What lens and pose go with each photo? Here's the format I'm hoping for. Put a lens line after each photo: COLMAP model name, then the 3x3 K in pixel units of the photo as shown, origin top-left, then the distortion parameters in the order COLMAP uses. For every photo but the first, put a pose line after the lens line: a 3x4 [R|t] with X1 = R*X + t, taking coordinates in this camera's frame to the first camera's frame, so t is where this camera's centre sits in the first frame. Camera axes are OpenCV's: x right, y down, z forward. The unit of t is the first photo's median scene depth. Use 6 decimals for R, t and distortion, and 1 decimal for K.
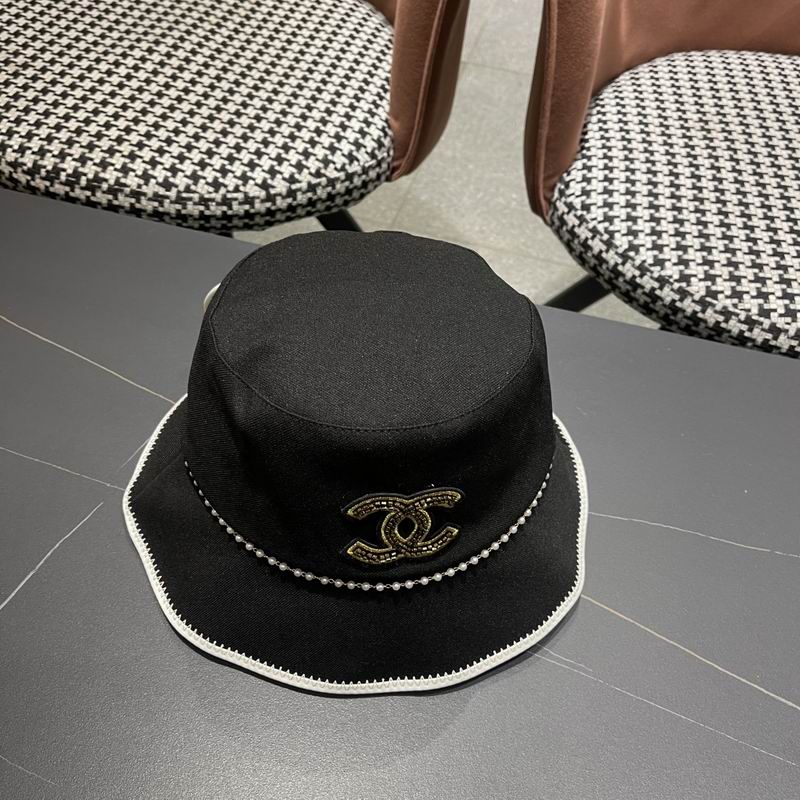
lens RADIAL K [[837.3, 0, 395.9], [0, 837.3, 415.2], [0, 0, 1]] dist [0.014528, 0.000000]
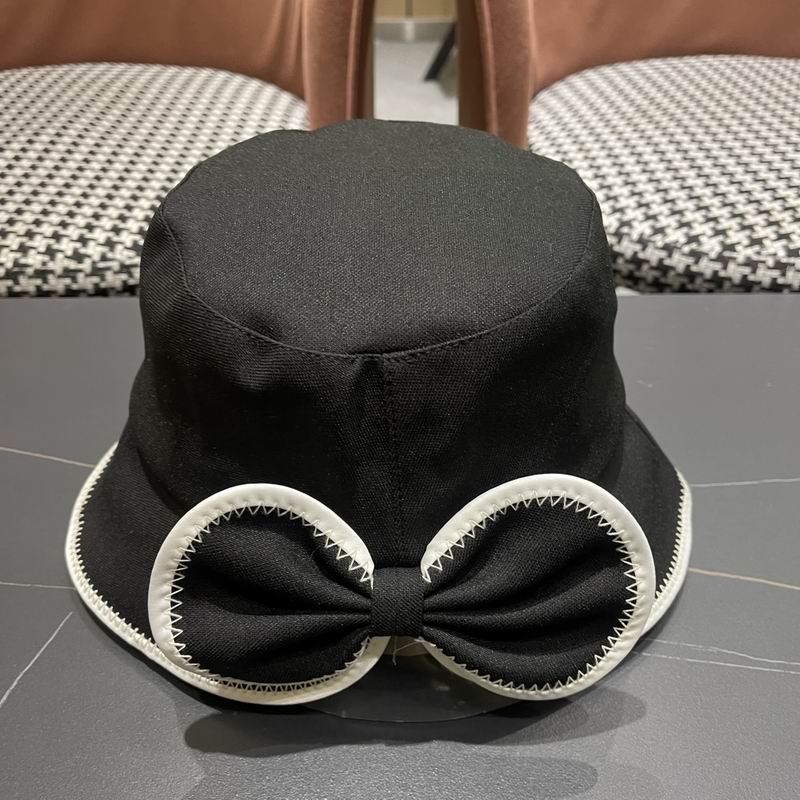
lens RADIAL K [[837.3, 0, 395.8], [0, 837.3, 414.5], [0, 0, 1]] dist [0.014528, 0.000000]
pose [[0.970254, -0.203785, 0.130689, -0.107178], [0.225843, 0.956350, -0.185443, 0.101232], [-0.087194, 0.209442, 0.973926, 0.192604]]
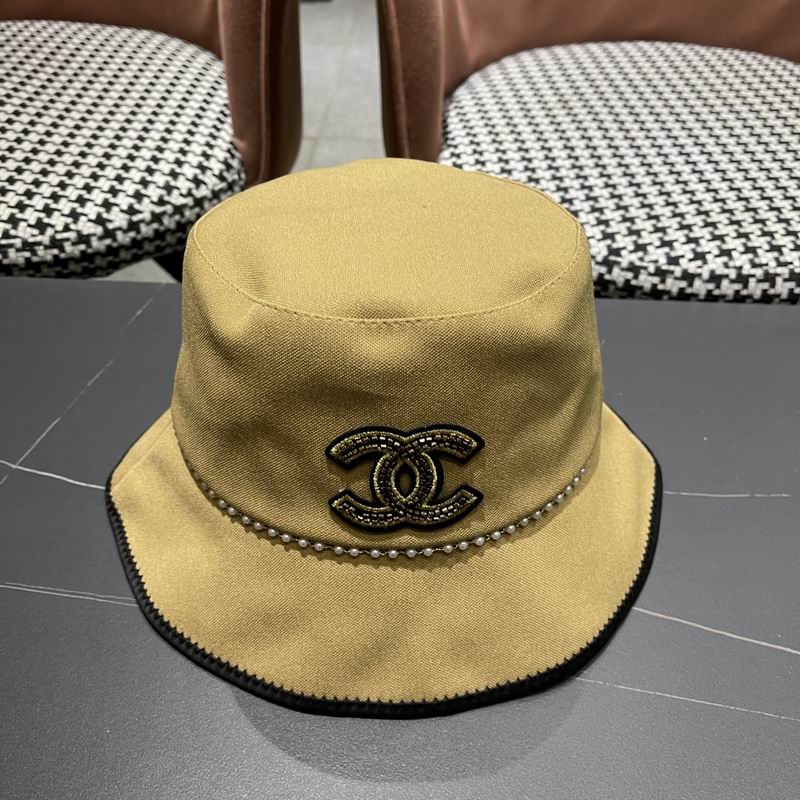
lens RADIAL K [[837.3, 0, 414.5], [0, 837.3, 413.5], [0, 0, 1]] dist [0.014528, 0.000000]
pose [[0.975134, -0.174805, 0.136225, 0.007859], [0.191018, 0.974623, -0.116714, 0.086264], [-0.112366, 0.139833, 0.983779, 0.139339]]
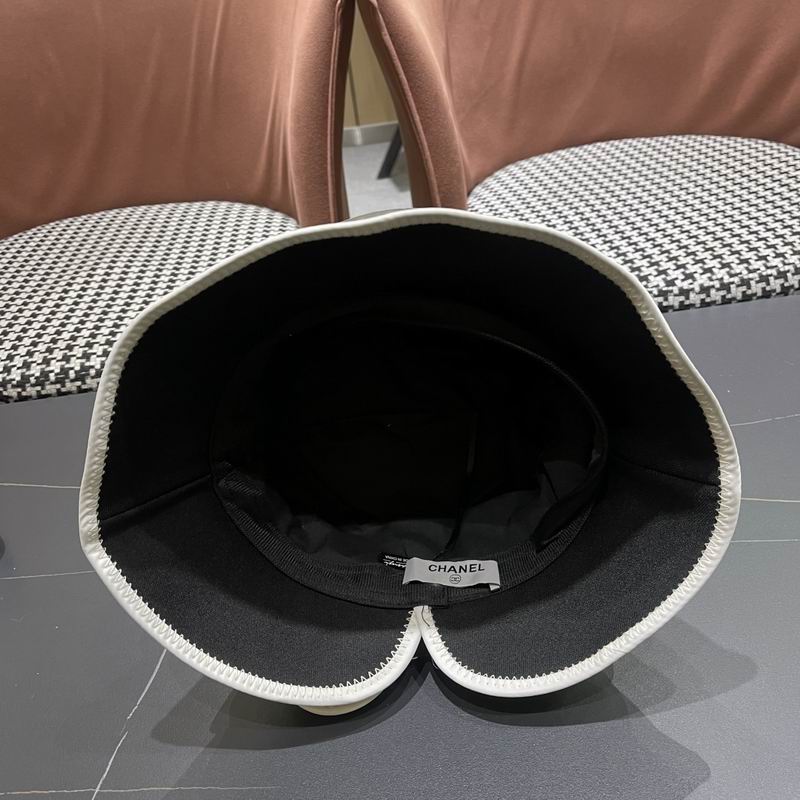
lens RADIAL K [[837.3, 0, 398.7], [0, 837.3, 406.6], [0, 0, 1]] dist [0.014528, 0.000000]
pose [[0.933072, -0.315231, 0.173220, -0.175983], [0.353234, 0.893893, -0.276008, 0.213556], [-0.067834, 0.318722, 0.945418, -0.055325]]
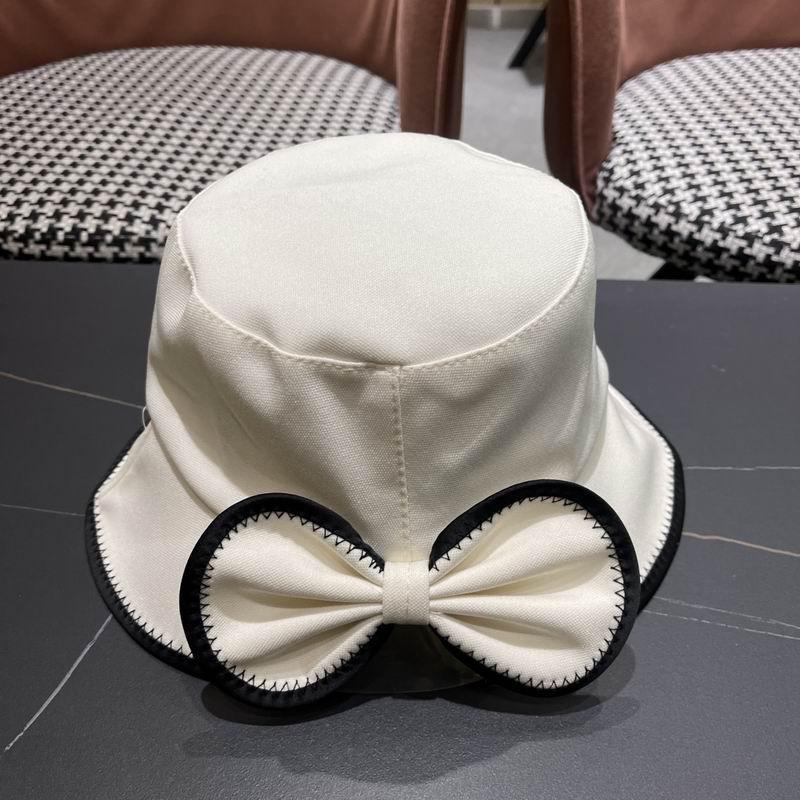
lens RADIAL K [[837.3, 0, 394.3], [0, 837.3, 402.1], [0, 0, 1]] dist [0.014528, 0.000000]
pose [[0.986478, -0.155612, 0.051443, -0.121821], [0.162825, 0.966315, -0.199306, 0.119200], [-0.018696, 0.204987, 0.978586, 0.162931]]
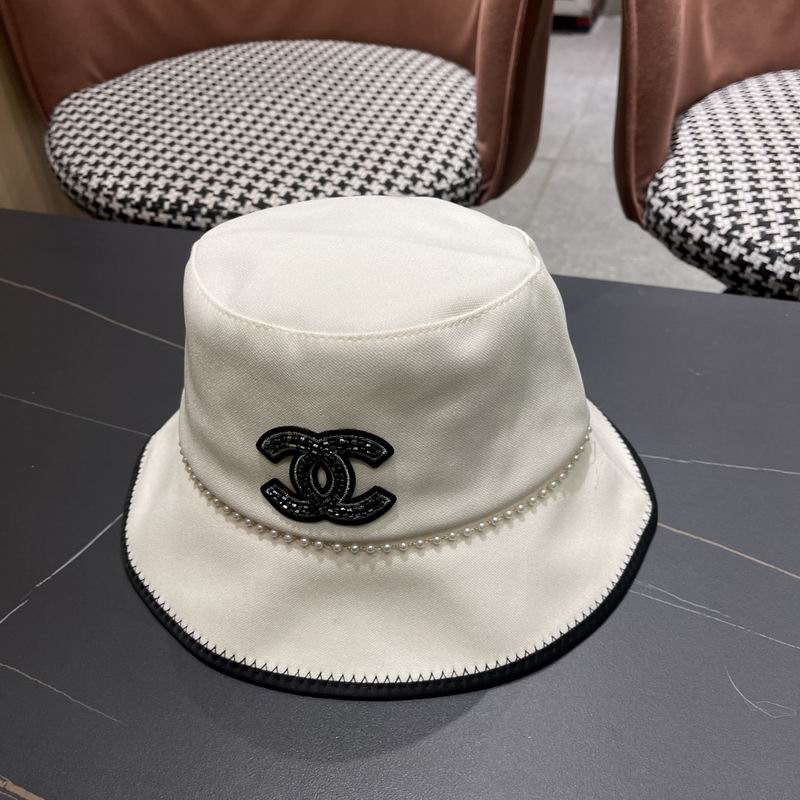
lens RADIAL K [[837.3, 0, 392.7], [0, 837.3, 403.4], [0, 0, 1]] dist [0.014528, 0.000000]
pose [[0.990679, -0.042904, -0.129281, 0.010961], [0.017533, 0.981369, -0.191329, 0.166670], [0.135081, 0.187279, 0.972975, 0.059025]]
